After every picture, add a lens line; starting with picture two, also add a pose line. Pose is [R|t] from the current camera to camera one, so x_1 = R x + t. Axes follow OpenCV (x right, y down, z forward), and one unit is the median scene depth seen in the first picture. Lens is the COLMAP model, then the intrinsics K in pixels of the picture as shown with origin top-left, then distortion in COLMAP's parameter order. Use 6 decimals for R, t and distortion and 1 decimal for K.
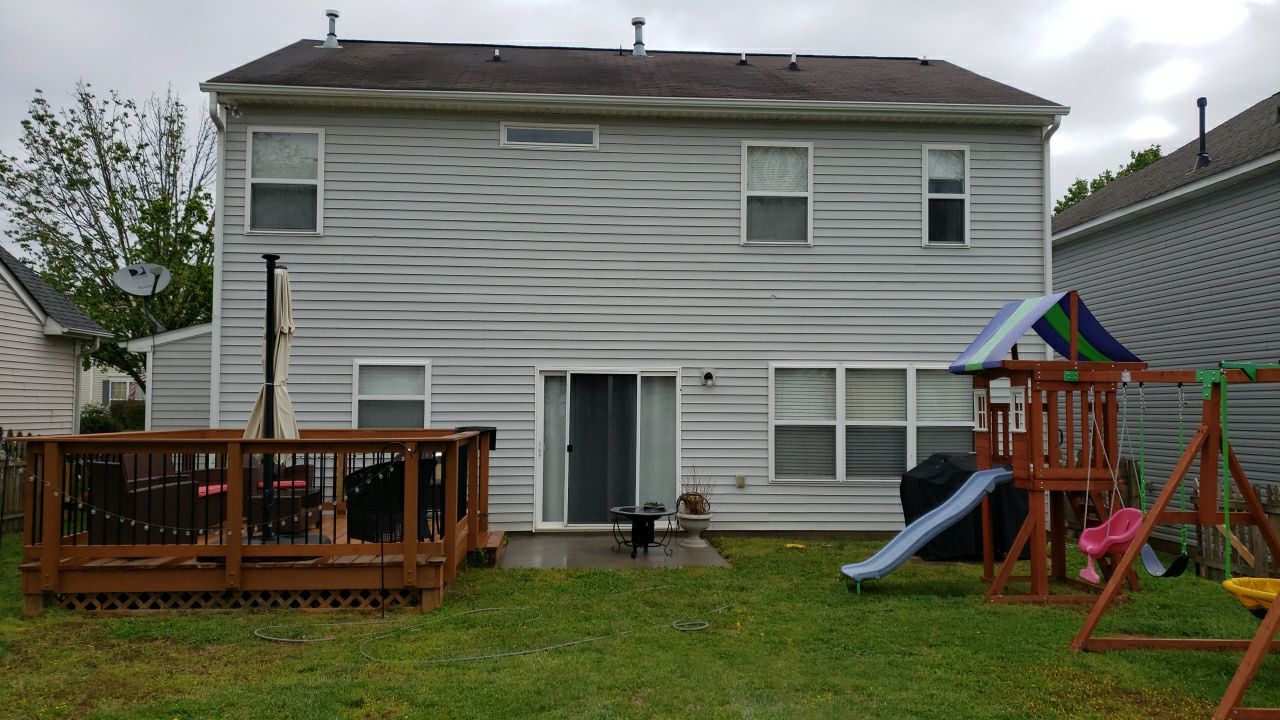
lens RADIAL K [[973.1, 0, 640.0], [0, 973.1, 360.0], [0, 0, 1]] dist [0.034517, -0.001482]
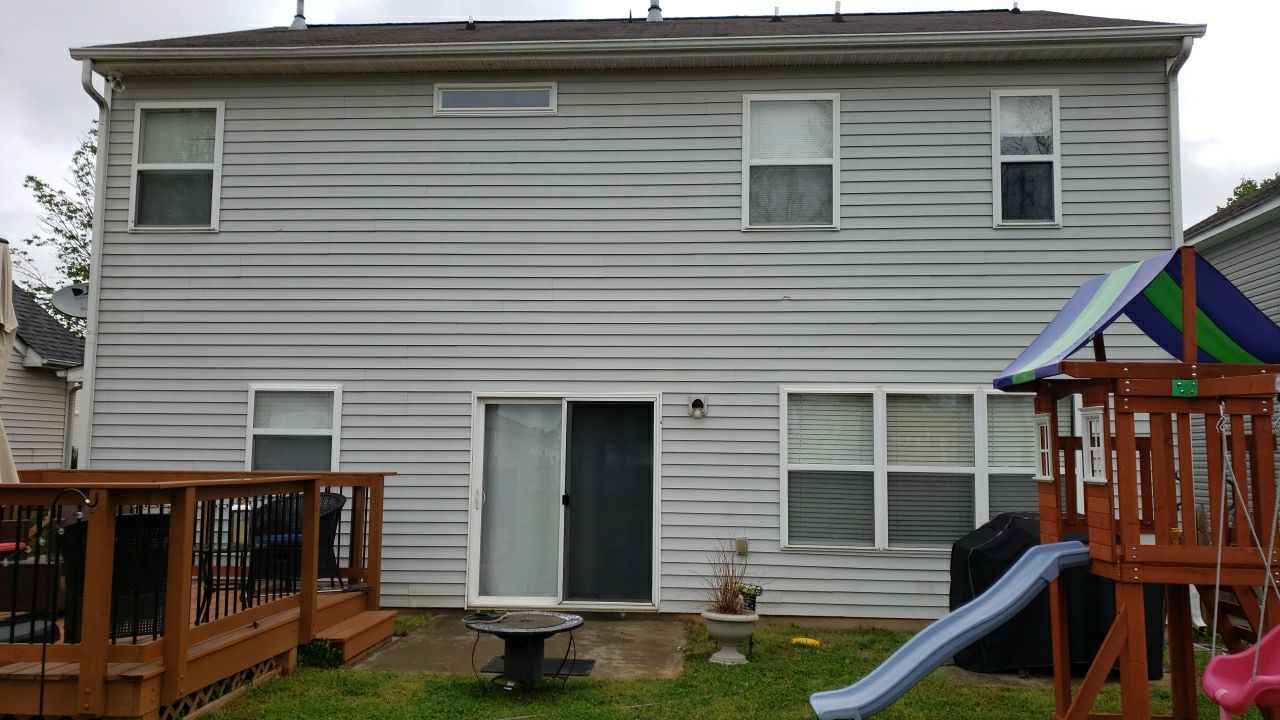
lens RADIAL K [[980.4, 0, 640.0], [0, 980.4, 360.0], [0, 0, 1]] dist [0.000574, 0.042324]
pose [[0.989511, -0.008349, -0.144215, 0.137834], [0.001363, 0.998824, -0.048469, 0.019236], [0.144450, 0.047764, 0.988359, 0.250528]]
